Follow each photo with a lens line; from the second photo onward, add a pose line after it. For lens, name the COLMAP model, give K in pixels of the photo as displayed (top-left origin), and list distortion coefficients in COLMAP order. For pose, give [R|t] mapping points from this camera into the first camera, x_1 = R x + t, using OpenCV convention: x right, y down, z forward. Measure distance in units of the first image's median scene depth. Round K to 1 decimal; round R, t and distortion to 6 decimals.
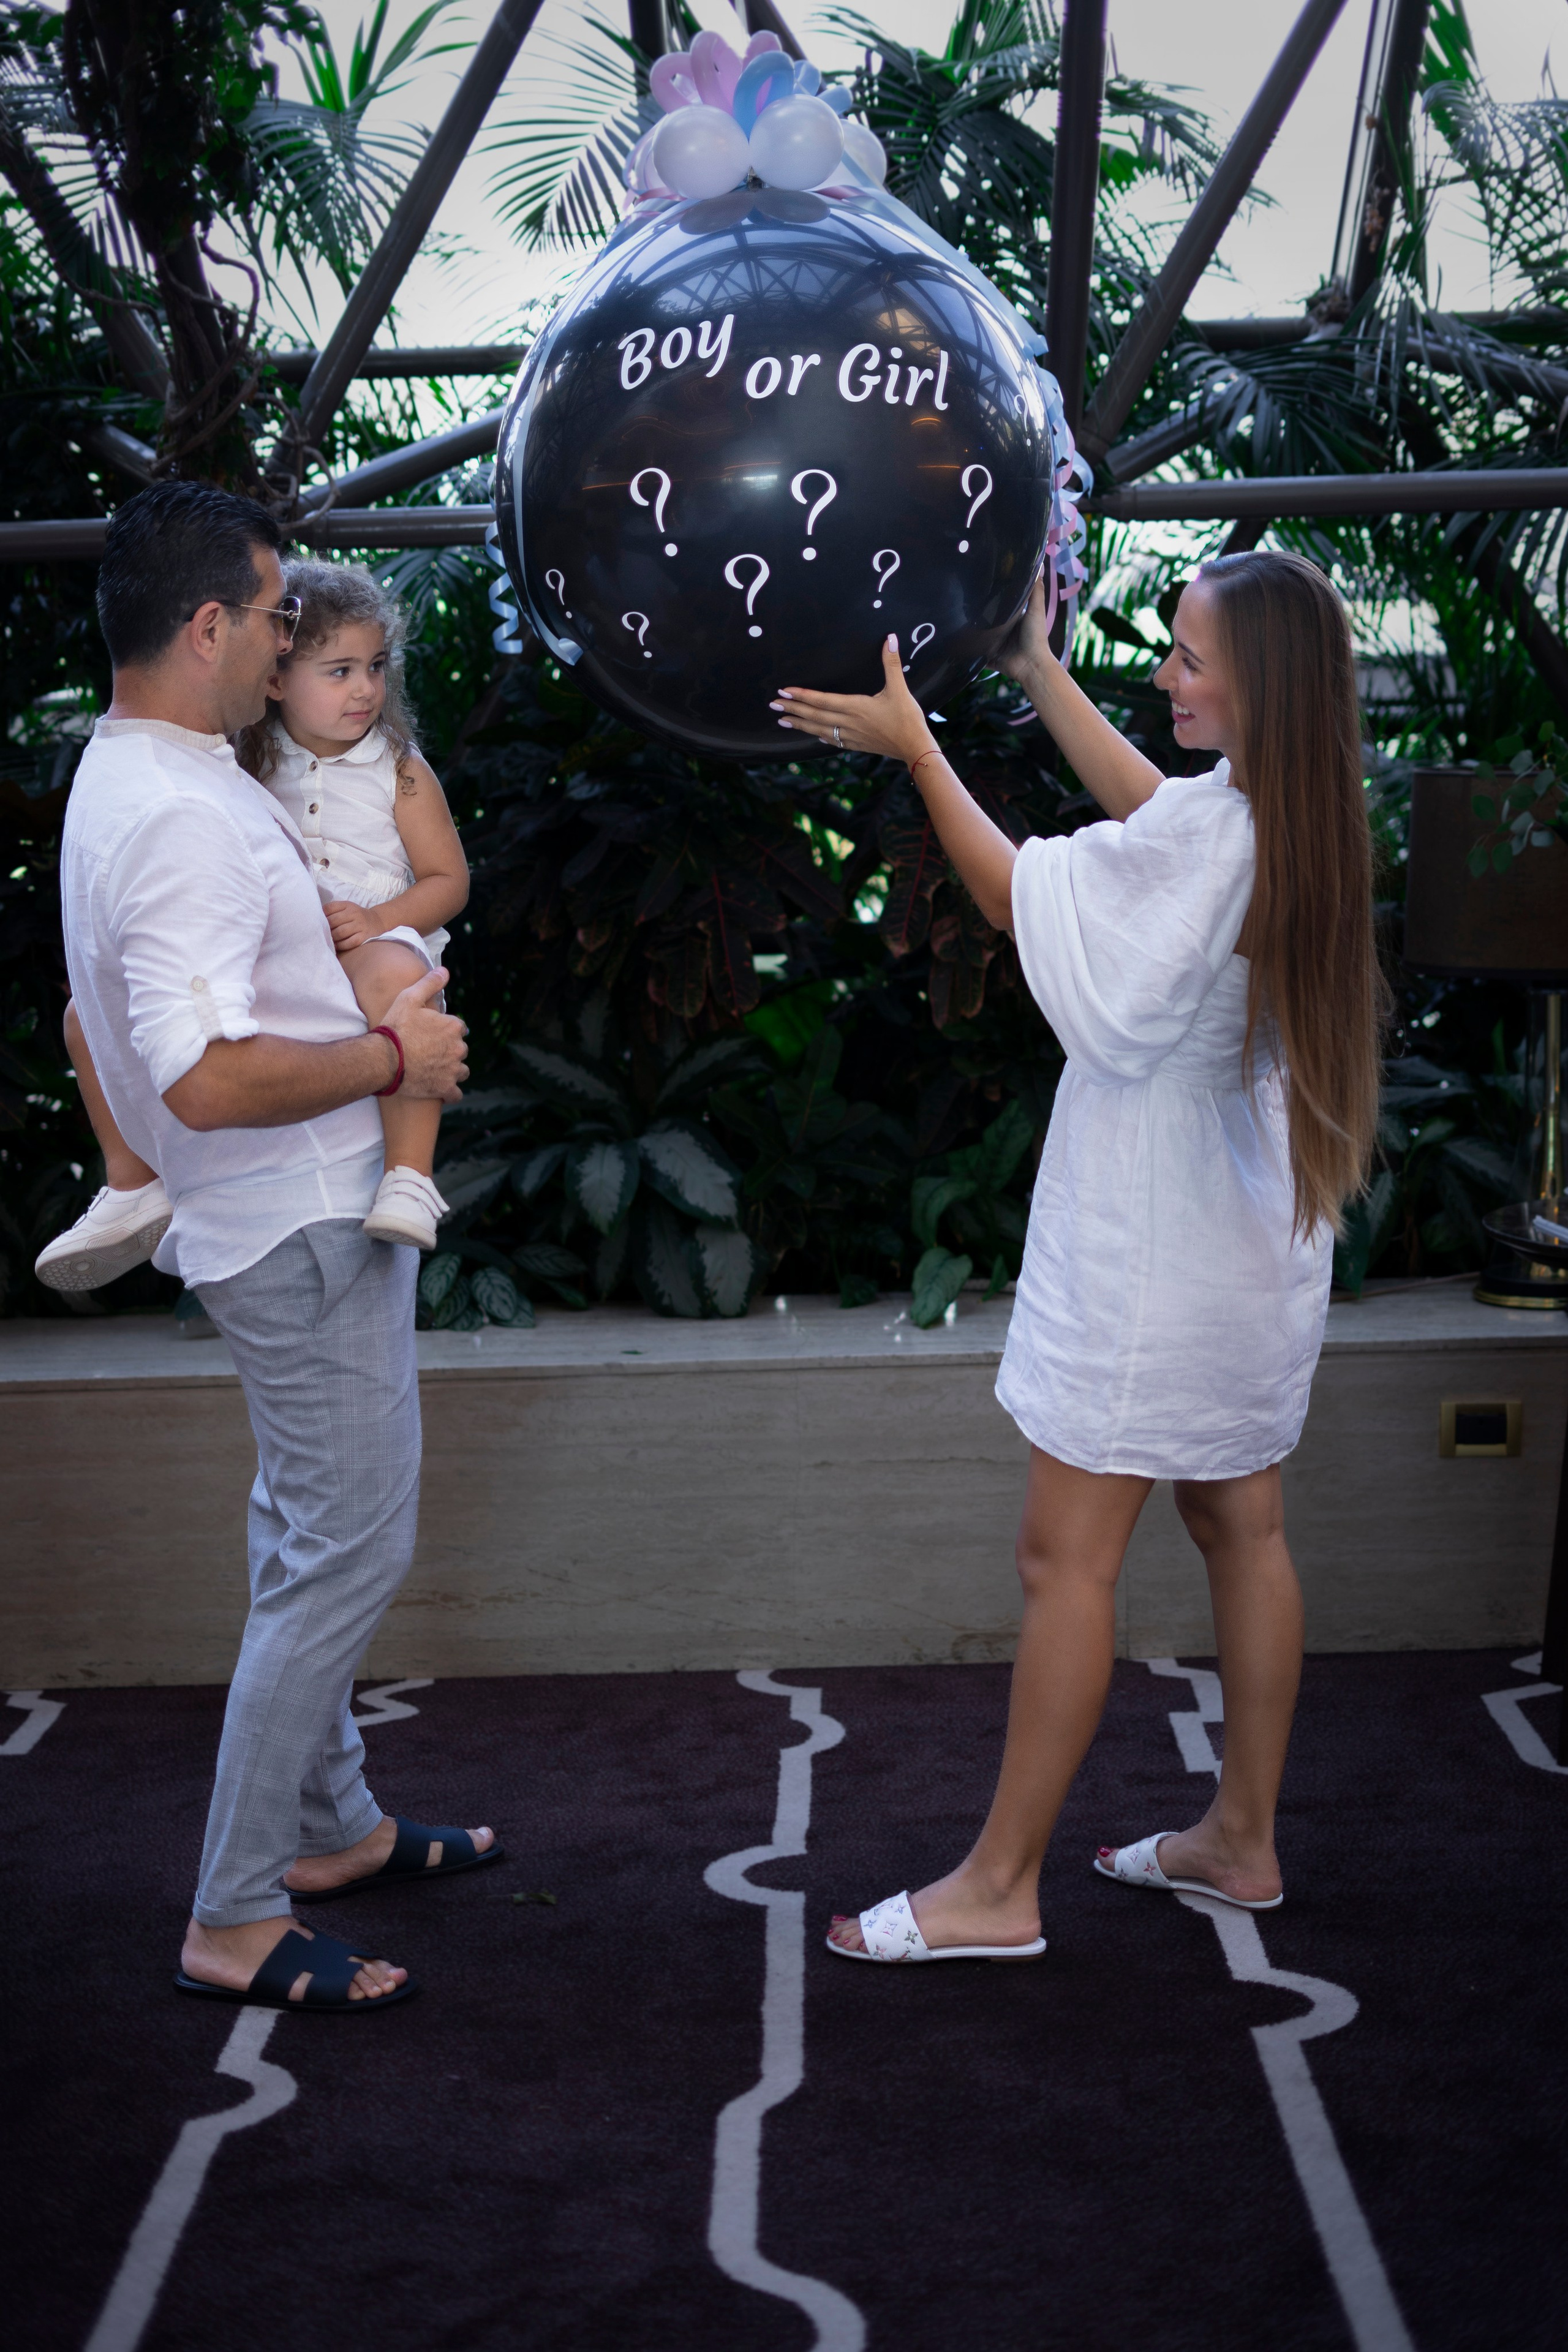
lens RADIAL K [[3394.9, 0, 776.5], [0, 3394.9, 1183.6], [0, 0, 1]] dist [-0.034692, 0.000000]
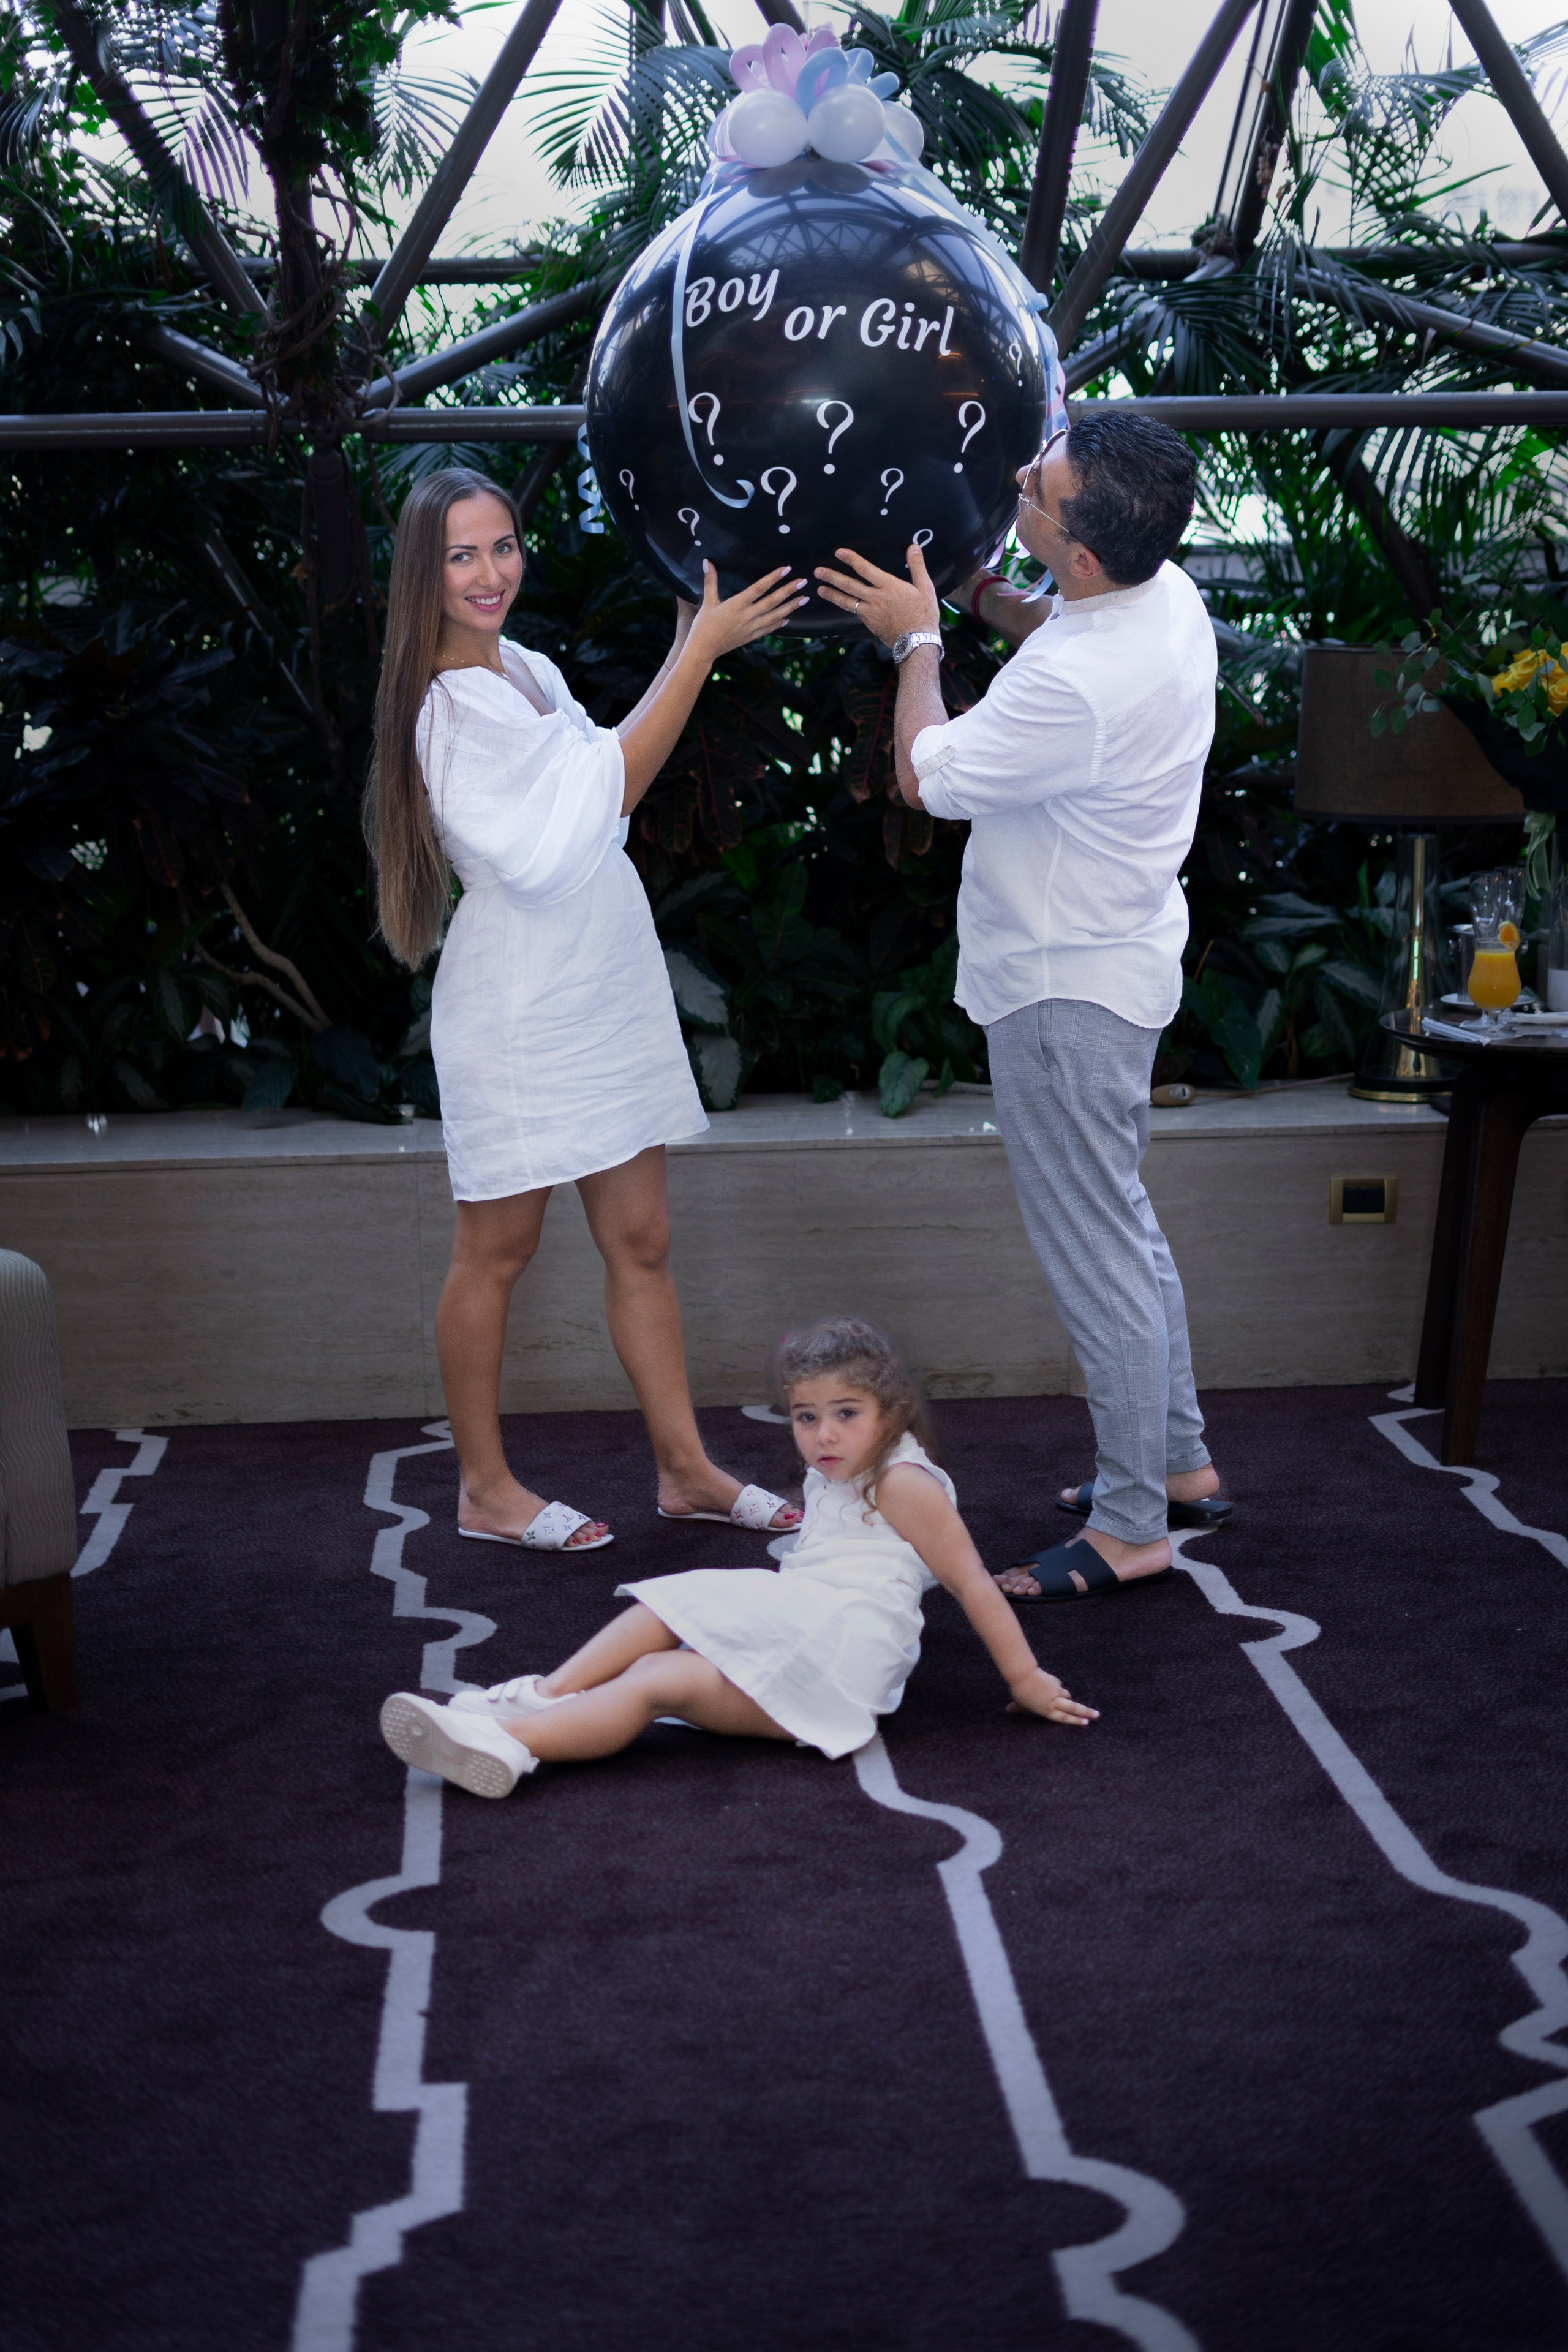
lens RADIAL K [[3394.9, 0, 784.9], [0, 3394.9, 1168.0], [0, 0, 1]] dist [-0.034692, 0.000000]
pose [[0.996104, -0.000330, 0.088188, -0.099029], [-0.002836, 0.999356, 0.035774, 0.018145], [-0.088143, -0.035884, 0.995461, -0.170888]]
